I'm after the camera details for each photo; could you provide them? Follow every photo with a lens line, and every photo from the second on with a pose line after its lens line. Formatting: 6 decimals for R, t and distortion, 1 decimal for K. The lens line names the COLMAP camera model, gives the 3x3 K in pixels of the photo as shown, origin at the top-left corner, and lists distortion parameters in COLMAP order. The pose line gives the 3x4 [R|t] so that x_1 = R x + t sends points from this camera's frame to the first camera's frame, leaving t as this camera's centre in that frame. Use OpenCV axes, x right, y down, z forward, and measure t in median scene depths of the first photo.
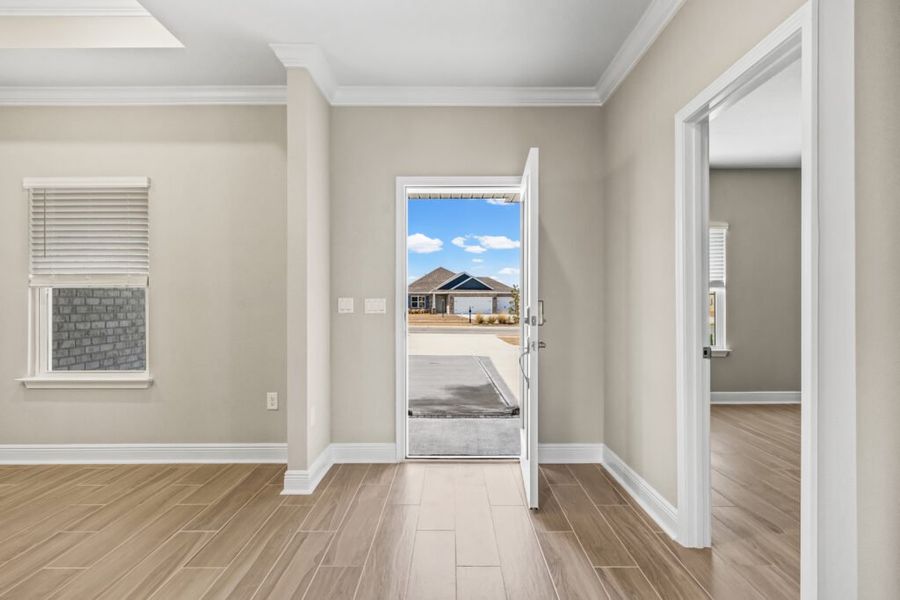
lens RADIAL K [[502.7, 0, 450.0], [0, 502.7, 300.0], [0, 0, 1]] dist [0.003840, 0.000609]
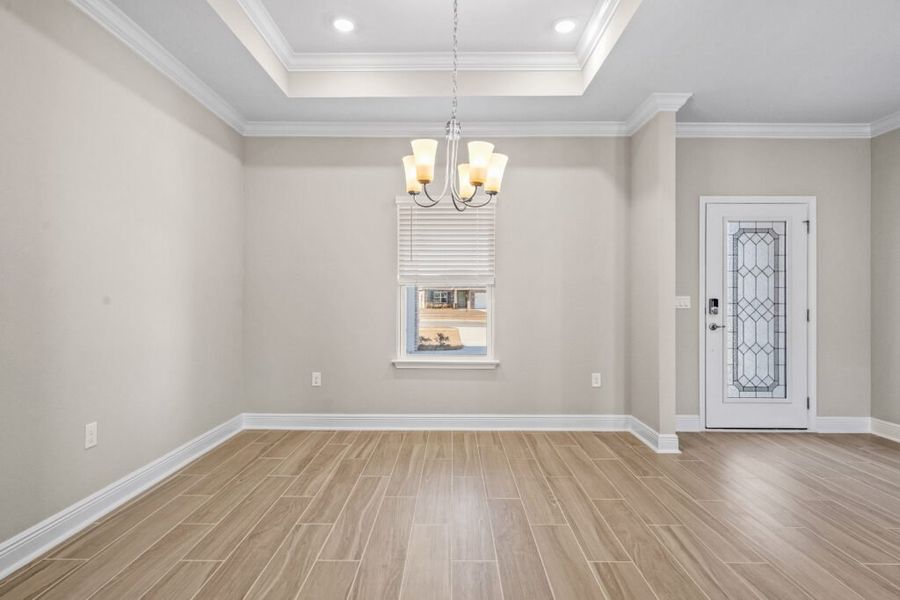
lens RADIAL K [[471.7, 0, 447.4], [0, 471.7, 294.8], [0, 0, 1]] dist [0.002185, 0.000683]
pose [[0.999962, 0.004242, -0.007671, -0.702501], [-0.004256, 0.999989, -0.001775, -0.001952], [0.007663, 0.001808, 0.999969, -0.146232]]
